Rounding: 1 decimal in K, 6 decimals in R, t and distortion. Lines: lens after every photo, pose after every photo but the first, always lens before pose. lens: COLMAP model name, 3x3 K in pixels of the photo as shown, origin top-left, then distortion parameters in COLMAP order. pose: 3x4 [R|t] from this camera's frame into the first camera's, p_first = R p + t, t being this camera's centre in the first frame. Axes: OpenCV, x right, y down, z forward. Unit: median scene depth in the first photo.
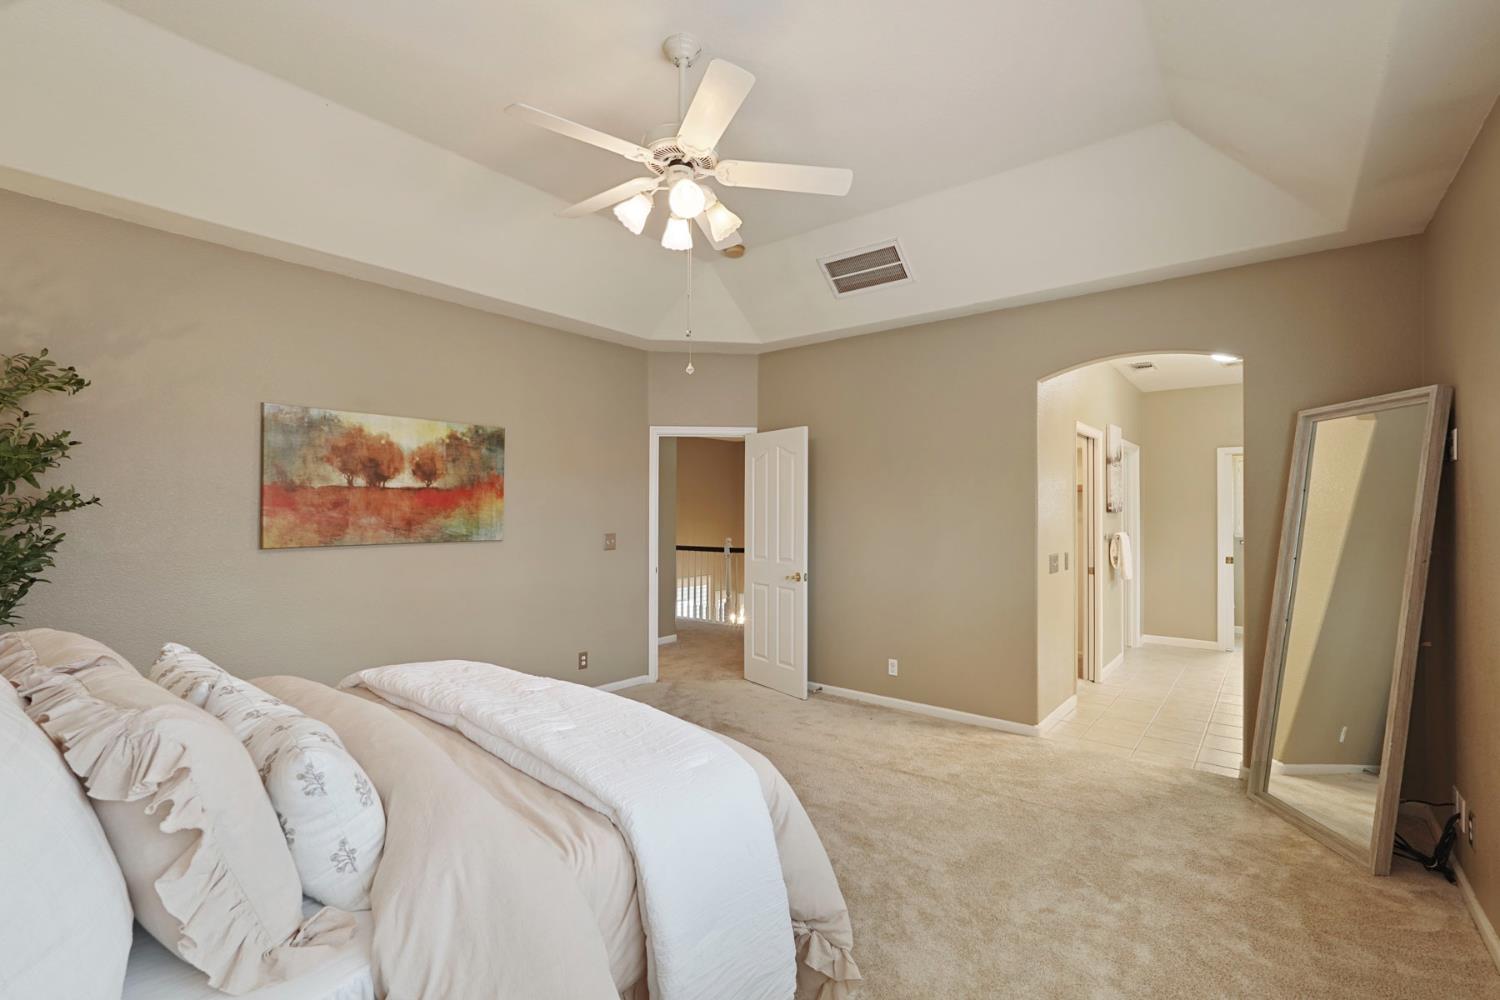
lens RADIAL K [[668.3, 0, 741.2], [0, 668.3, 502.8], [0, 0, 1]] dist [-0.000548, 0.000157]
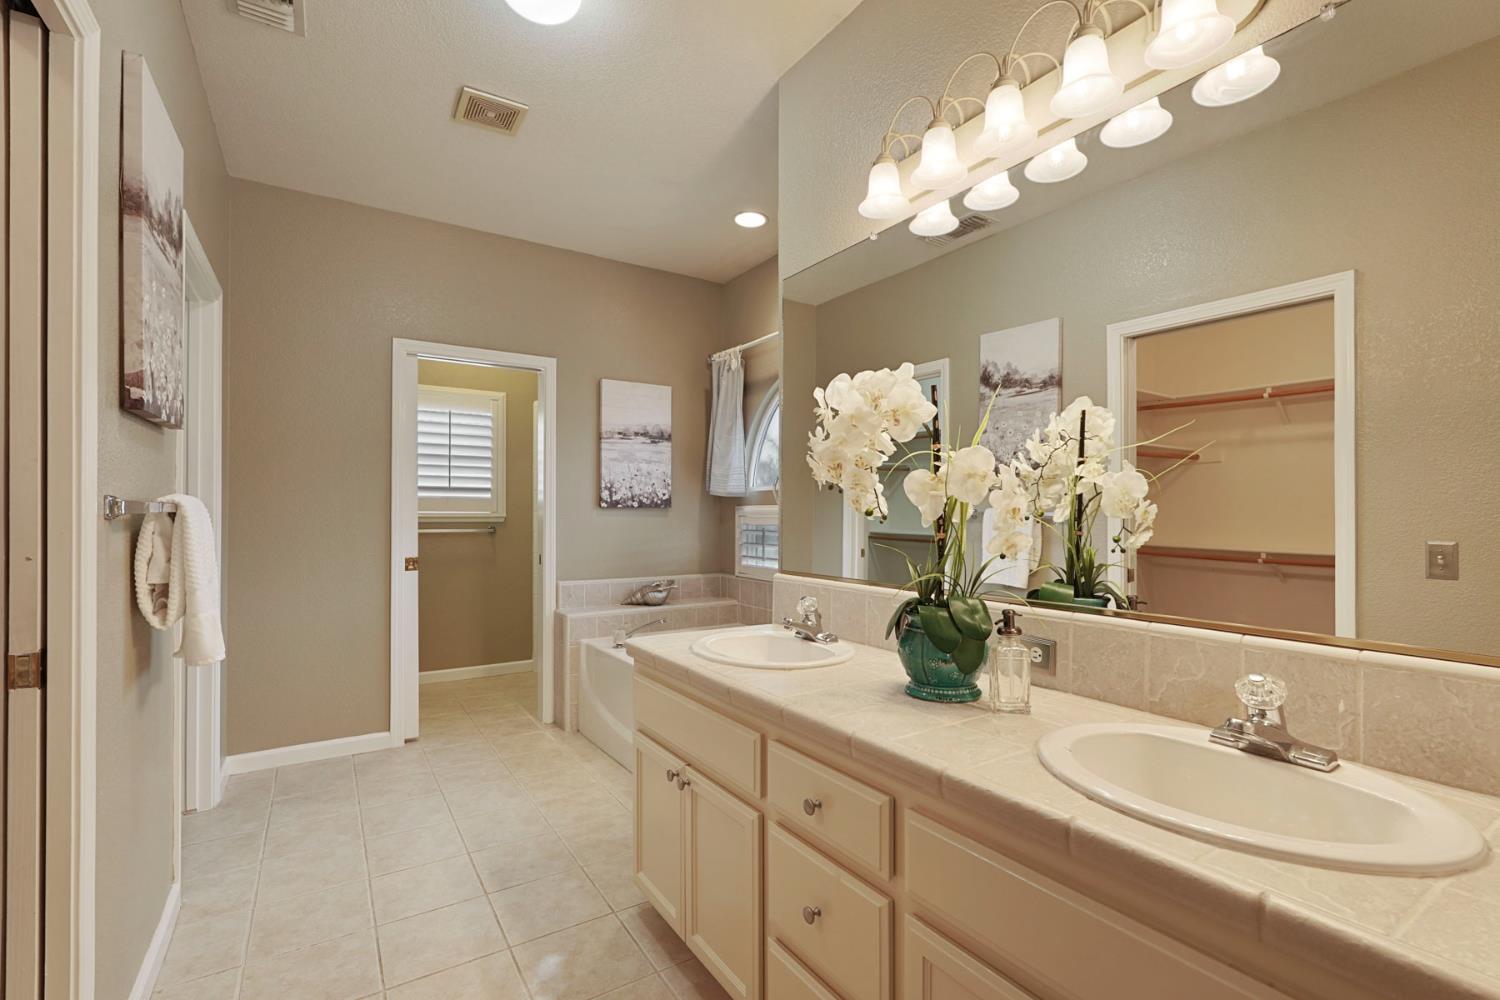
lens RADIAL K [[668.3, 0, 741.2], [0, 668.3, 502.8], [0, 0, 1]] dist [-0.000548, 0.000157]
pose [[0.329503, 0.008883, 0.944113, 0.386710], [-0.004292, 0.999959, -0.007911, 0.049413], [-0.944145, -0.001446, 0.329527, 0.696400]]
